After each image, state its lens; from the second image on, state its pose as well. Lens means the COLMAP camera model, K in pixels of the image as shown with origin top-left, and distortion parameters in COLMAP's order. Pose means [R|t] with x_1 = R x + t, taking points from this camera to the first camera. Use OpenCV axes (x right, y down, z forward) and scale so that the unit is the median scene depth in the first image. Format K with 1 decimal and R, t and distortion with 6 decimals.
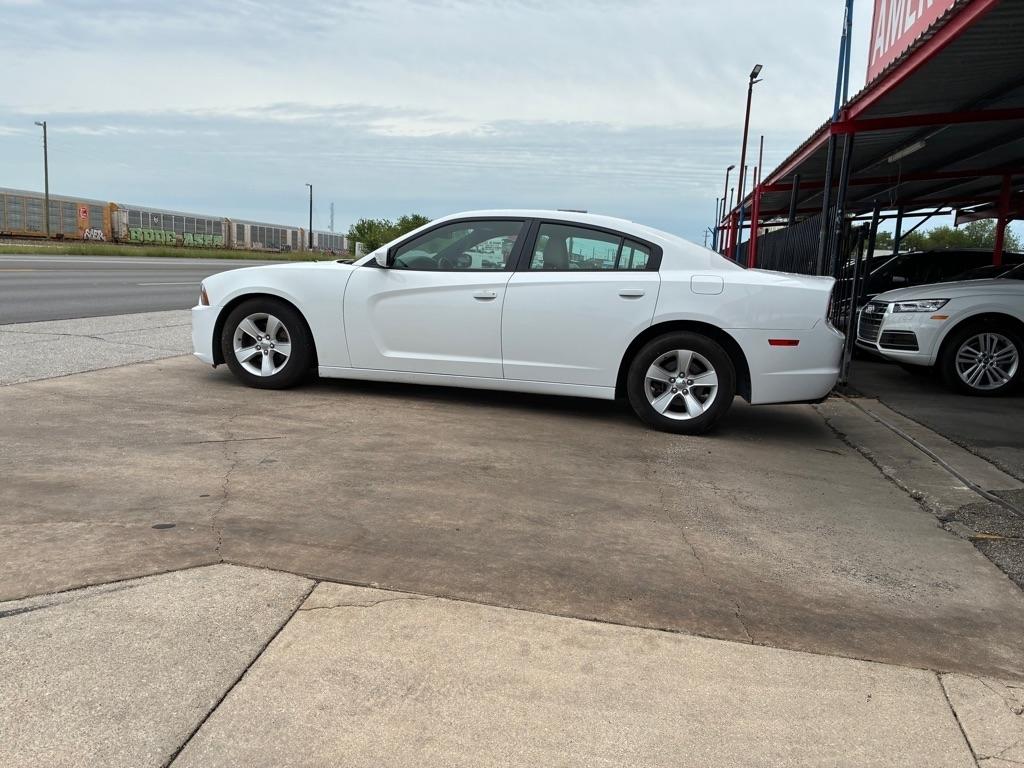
lens RADIAL K [[774.7, 0, 508.0], [0, 774.7, 392.7], [0, 0, 1]] dist [0.052167, -0.069232]
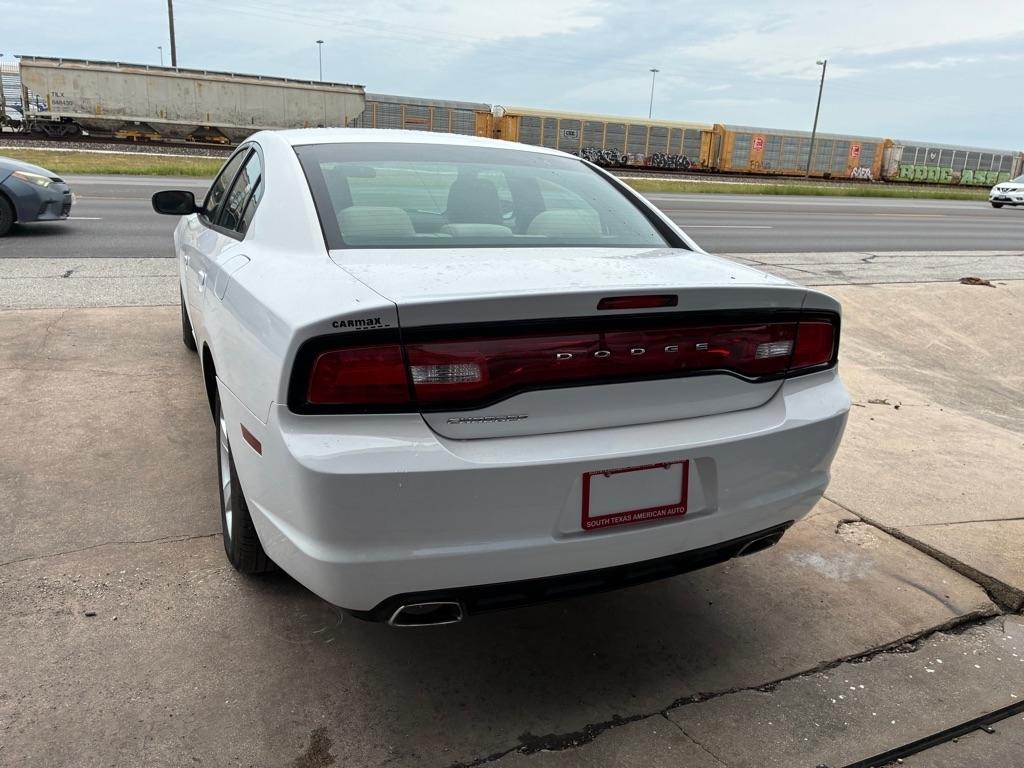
lens RADIAL K [[774.7, 0, 515.3], [0, 774.7, 404.3], [0, 0, 1]] dist [0.052167, -0.069232]
pose [[0.598187, 0.218415, -0.771017, 0.718084], [-0.149568, 0.975663, 0.160346, -0.161344], [0.787275, 0.019402, 0.616296, 0.836690]]
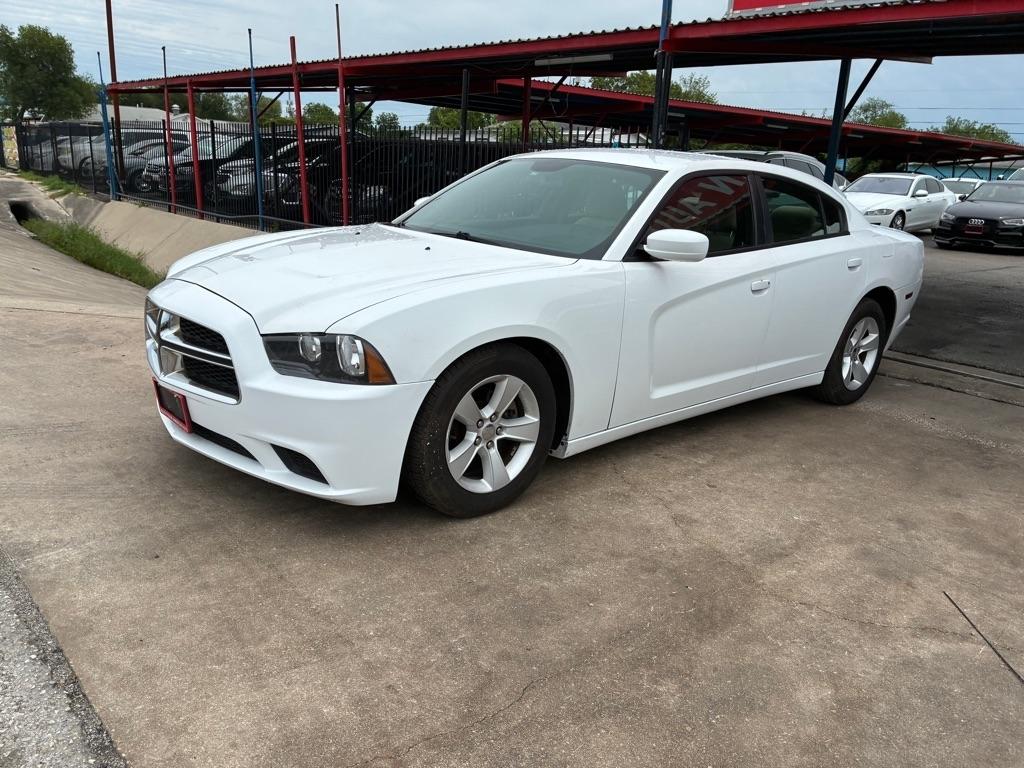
lens RADIAL K [[774.7, 0, 503.2], [0, 774.7, 390.8], [0, 0, 1]] dist [0.052167, -0.069232]
pose [[0.597045, -0.243491, 0.764362, -0.778405], [0.106760, 0.968465, 0.225119, -0.228065], [-0.795072, -0.052803, 0.604212, 0.770873]]
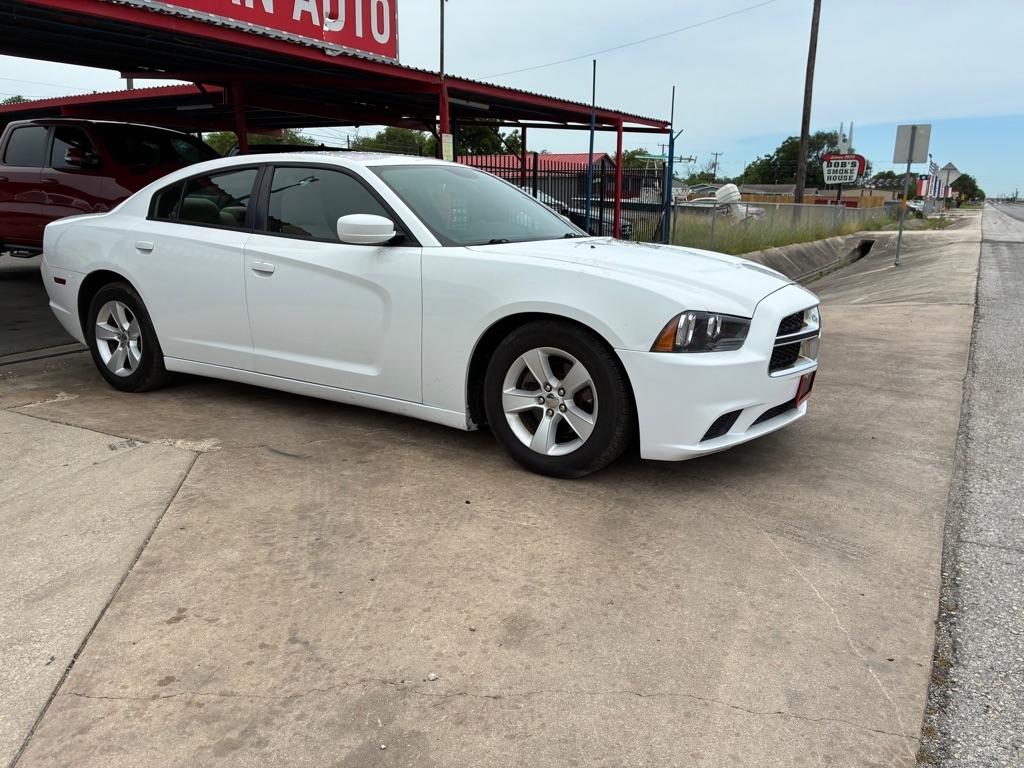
lens RADIAL K [[774.7, 0, 513.8], [0, 774.7, 385.8], [0, 0, 1]] dist [0.052167, -0.069232]
pose [[-0.941608, -0.138744, 0.306796, -0.448757], [-0.006196, 0.918144, 0.396200, -0.389716], [-0.336653, 0.371164, -0.865391, 2.017317]]
